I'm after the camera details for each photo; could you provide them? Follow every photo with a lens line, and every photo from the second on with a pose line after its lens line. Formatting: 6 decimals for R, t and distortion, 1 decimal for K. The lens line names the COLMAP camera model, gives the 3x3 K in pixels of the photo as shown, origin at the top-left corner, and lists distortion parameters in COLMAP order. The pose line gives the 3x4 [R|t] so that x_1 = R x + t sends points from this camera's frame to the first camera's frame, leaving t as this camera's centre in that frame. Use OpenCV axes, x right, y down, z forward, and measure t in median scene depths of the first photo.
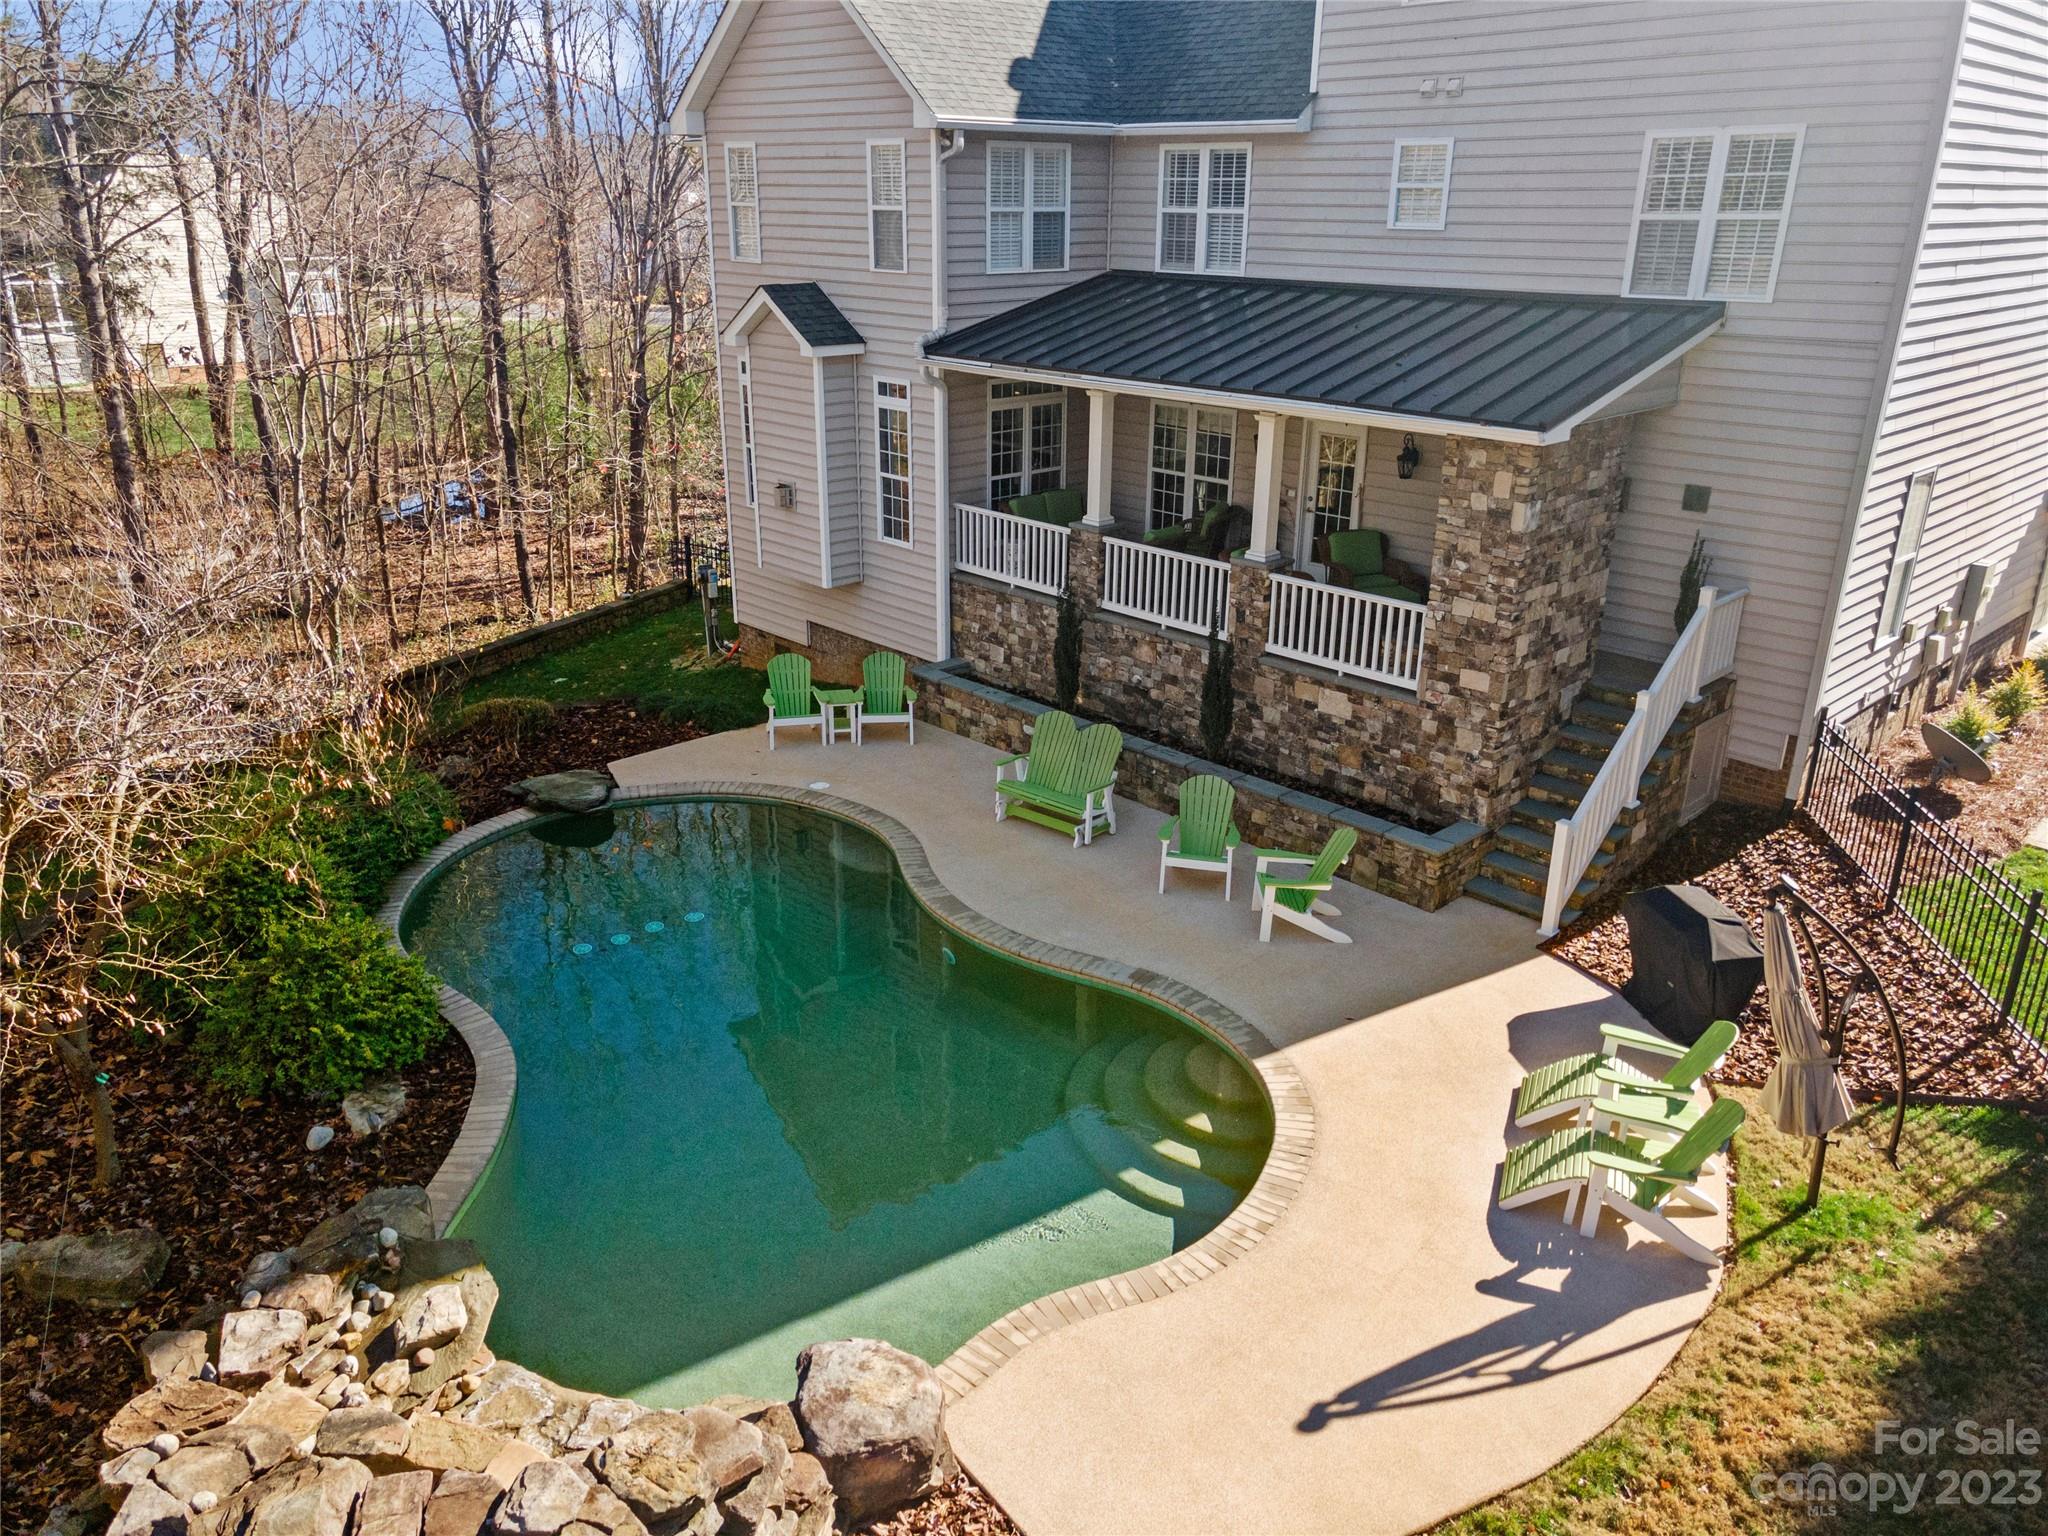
lens RADIAL K [[1498.8, 0, 1024.0], [0, 1498.8, 768.0], [0, 0, 1]] dist [-0.053146, 0.184845]
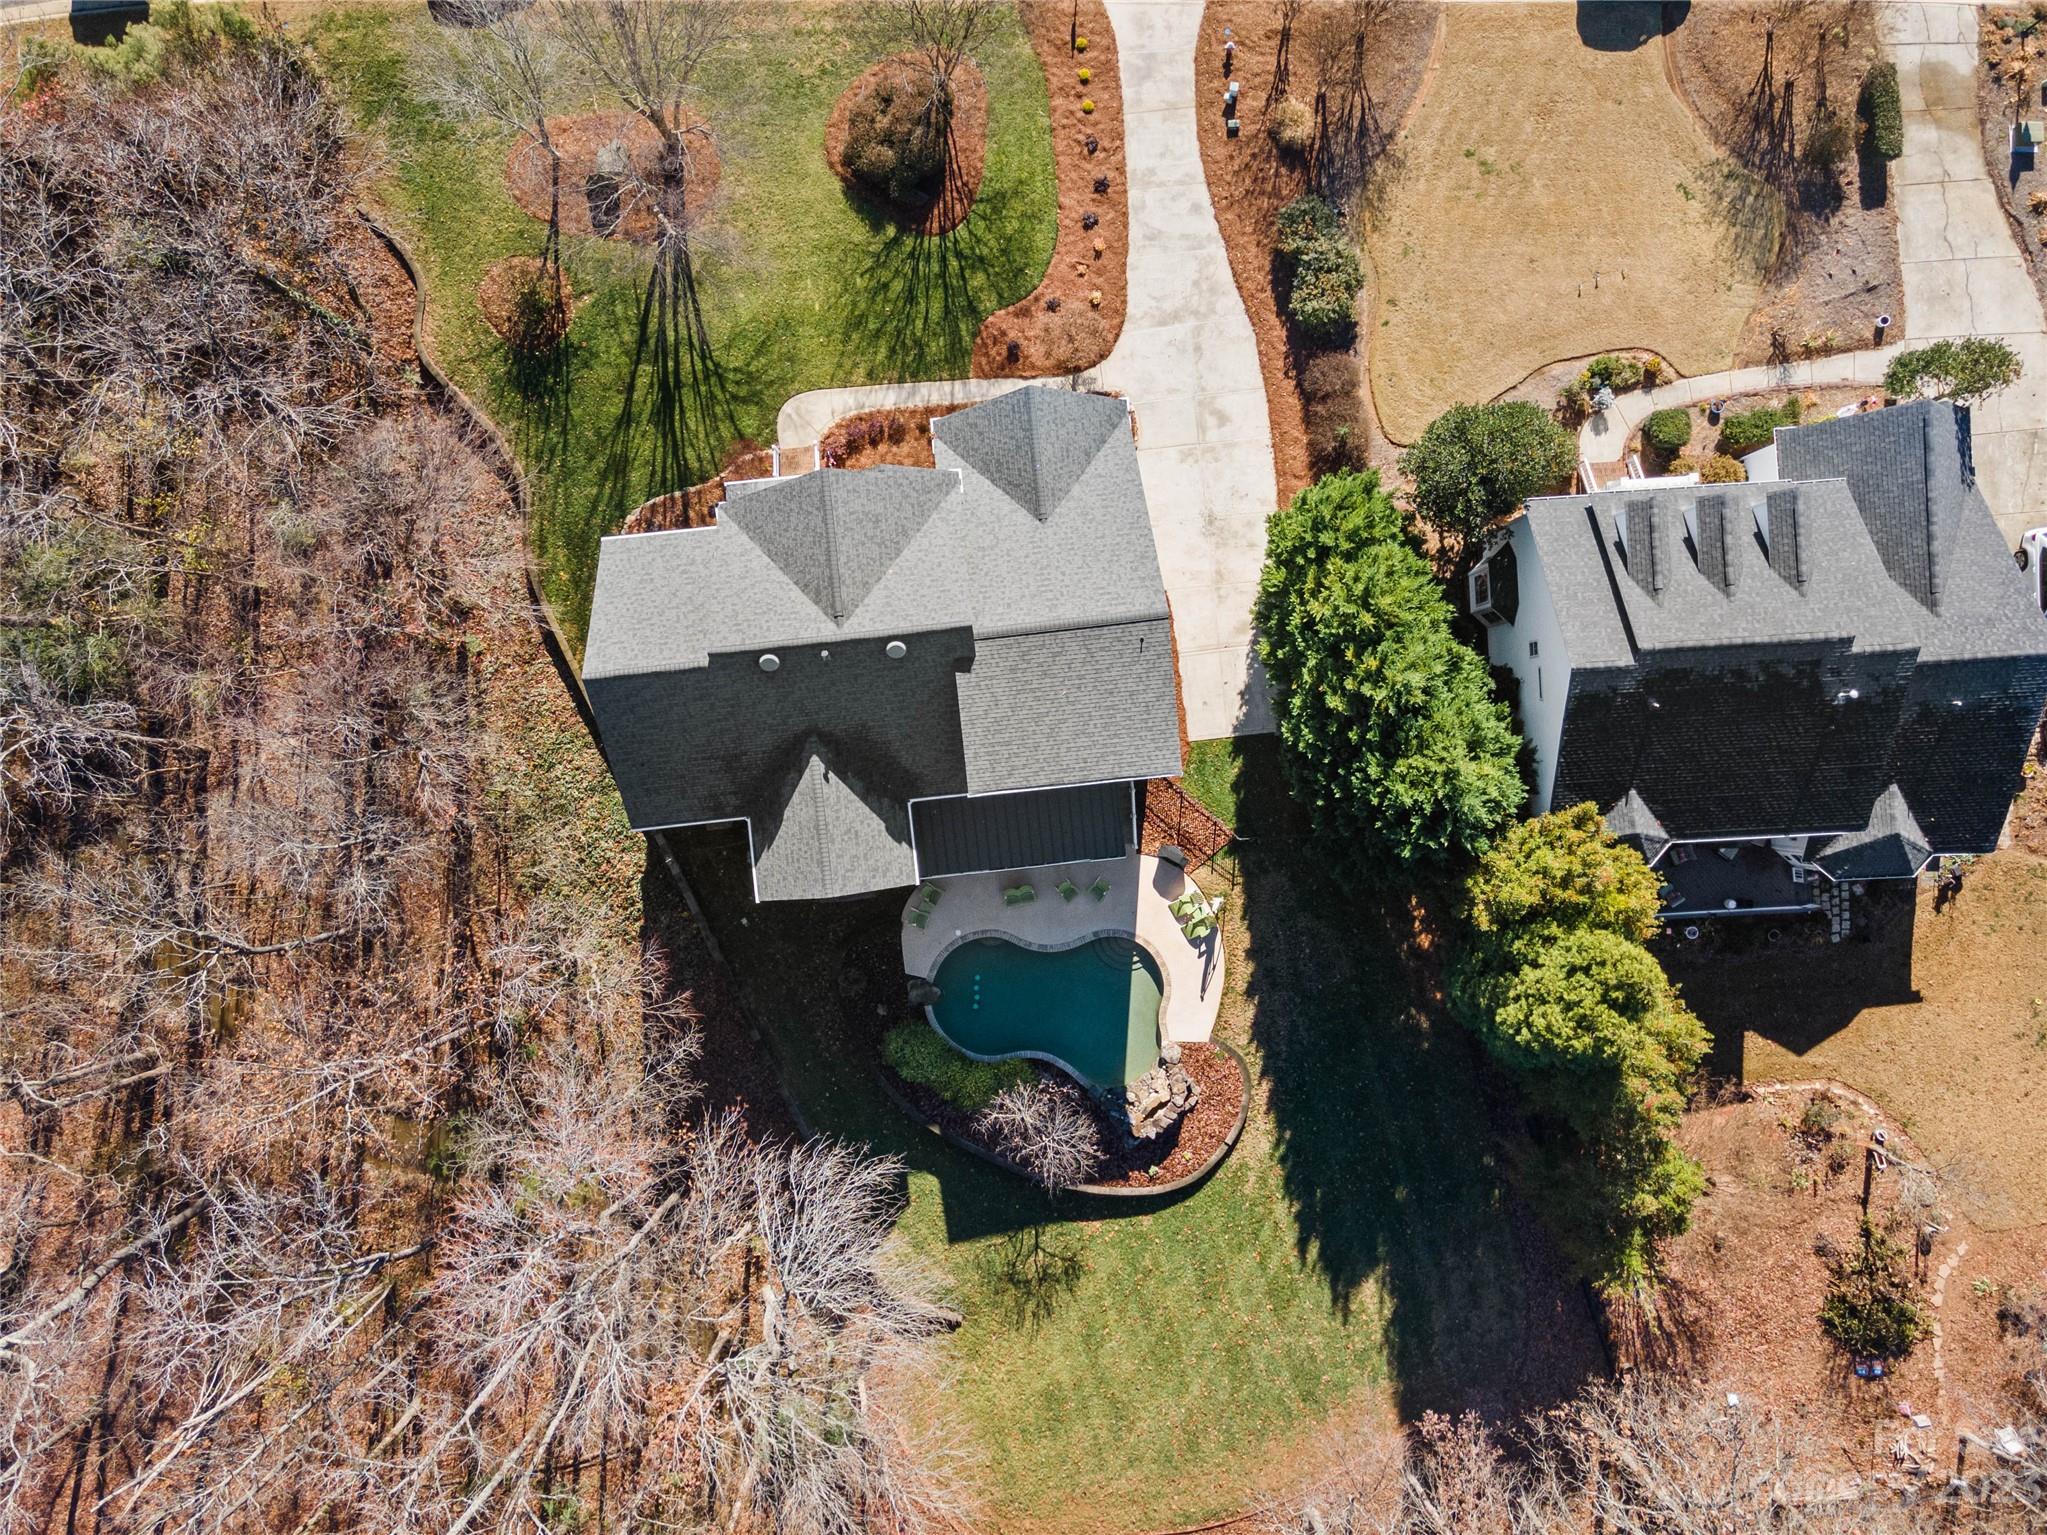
lens RADIAL K [[1476.9, 0, 1016.6], [0, 1476.9, 753.1], [0, 0, 1]] dist [0.009722, 0.001403]
pose [[0.613087, -0.790006, 0.003912, 0.333986], [0.304666, 0.241000, 0.921465, -4.002650], [-0.728905, -0.563746, 0.388442, -0.280971]]
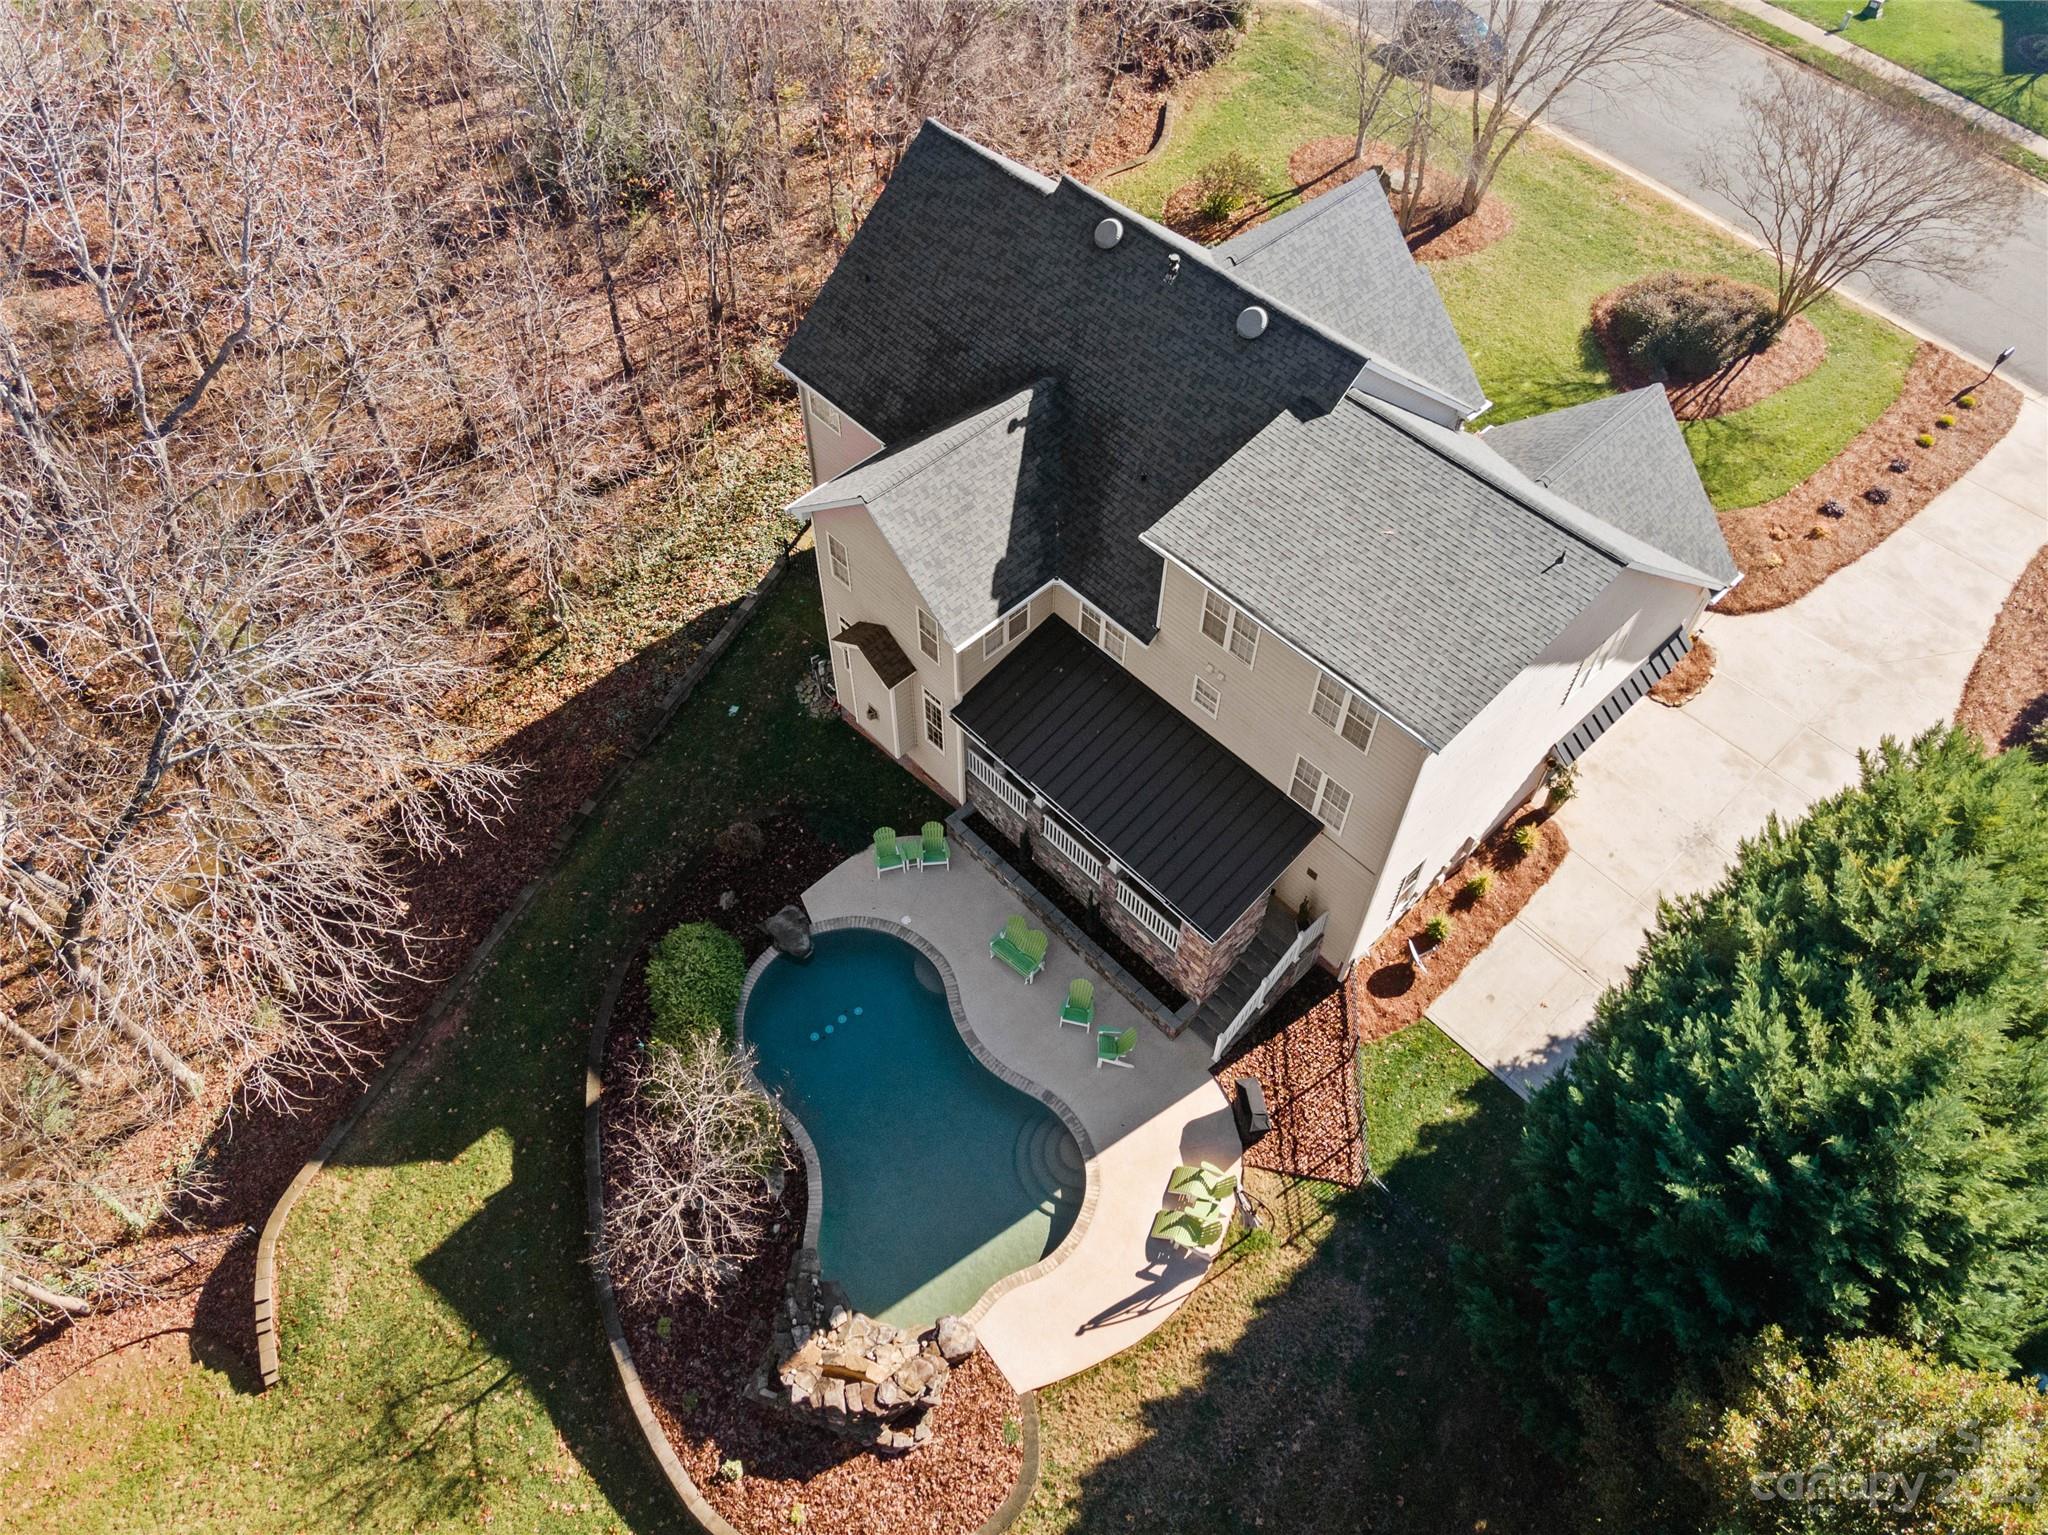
lens RADIAL K [[1477.6, 0, 1017.1], [0, 1477.6, 753.1], [0, 0, 1]] dist [0.009722, 0.001403]
pose [[0.999971, 0.003549, -0.006745, 0.039120], [0.000581, 0.846950, 0.531673, -1.569249], [0.007600, -0.531661, 0.846923, -0.772152]]
